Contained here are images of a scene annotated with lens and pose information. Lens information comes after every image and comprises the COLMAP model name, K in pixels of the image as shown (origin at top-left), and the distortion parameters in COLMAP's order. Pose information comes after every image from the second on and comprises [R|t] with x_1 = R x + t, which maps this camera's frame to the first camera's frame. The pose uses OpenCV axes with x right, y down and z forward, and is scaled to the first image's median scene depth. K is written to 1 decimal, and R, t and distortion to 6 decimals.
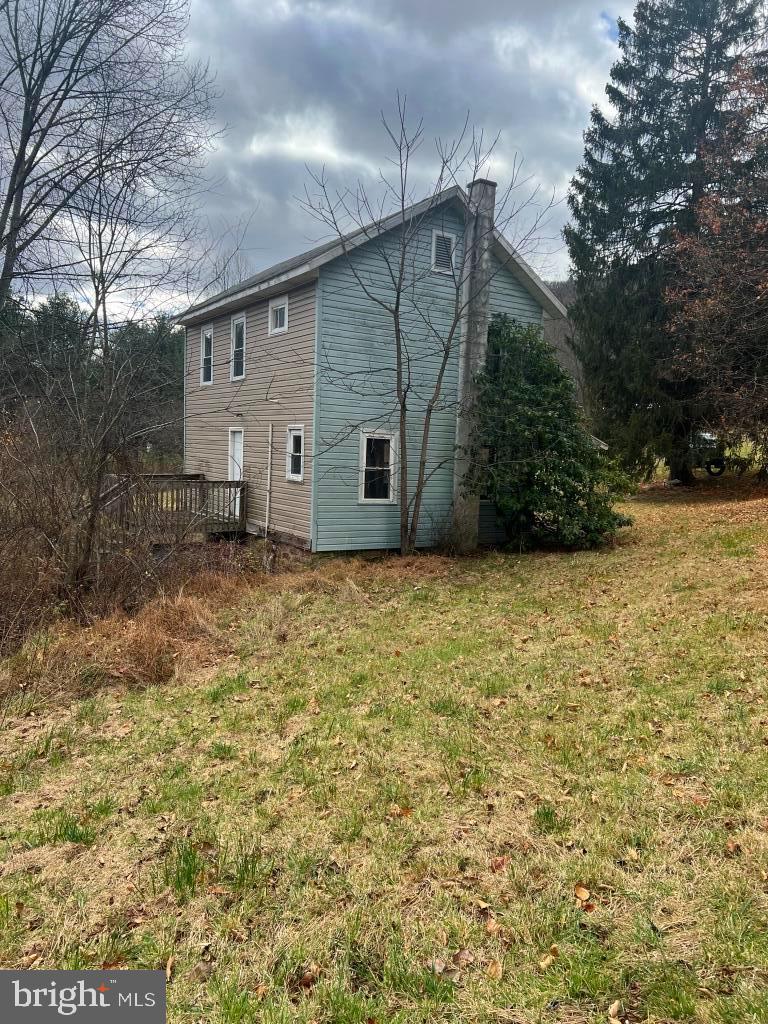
lens RADIAL K [[770.4, 0, 384.3], [0, 770.4, 510.9], [0, 0, 1]] dist [0.004099, 0.000311]
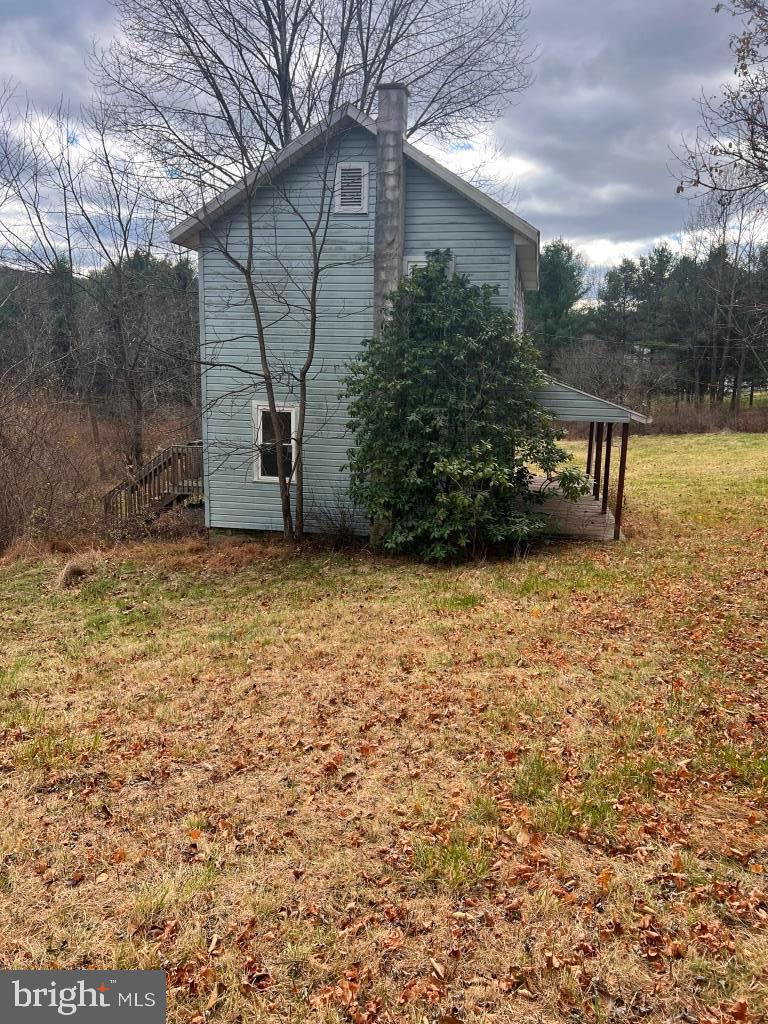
lens RADIAL K [[770.4, 0, 384.7], [0, 770.4, 513.8], [0, 0, 1]] dist [0.004099, 0.000311]
pose [[0.750791, 0.093148, -0.653939, 0.688161], [-0.067629, 0.995644, 0.064175, -0.039879], [0.657068, -0.003956, 0.753821, 0.396072]]
